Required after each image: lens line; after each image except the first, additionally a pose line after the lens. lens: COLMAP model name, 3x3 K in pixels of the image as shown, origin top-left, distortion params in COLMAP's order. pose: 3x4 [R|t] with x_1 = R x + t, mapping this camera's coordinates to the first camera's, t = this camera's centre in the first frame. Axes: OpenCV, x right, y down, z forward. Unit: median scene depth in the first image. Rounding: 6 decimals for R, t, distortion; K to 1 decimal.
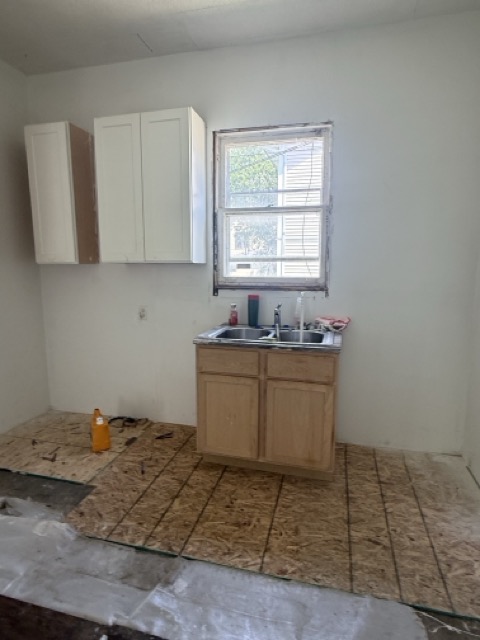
lens RADIAL K [[369.8, 0, 240.0], [0, 369.8, 320.0], [0, 0, 1]] dist [-0.000081, 0.000884]
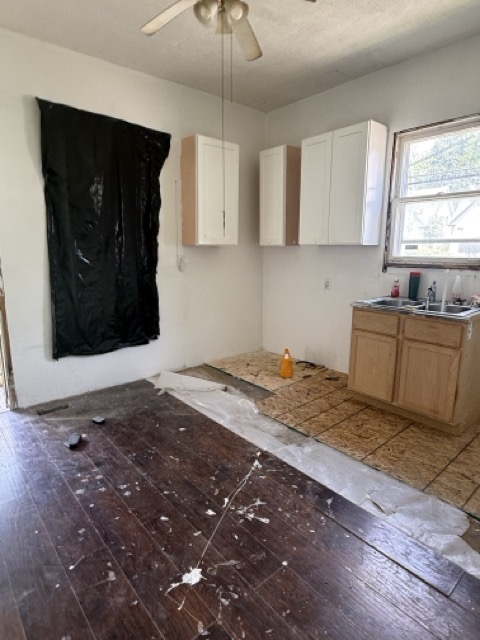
lens RADIAL K [[369.8, 0, 240.0], [0, 369.8, 320.0], [0, 0, 1]] dist [-0.000081, 0.000884]
pose [[0.821088, 0.107304, -0.560624, 0.270095], [-0.078749, 0.994074, 0.074932, 0.040553], [0.565343, -0.017377, 0.824673, -0.291936]]
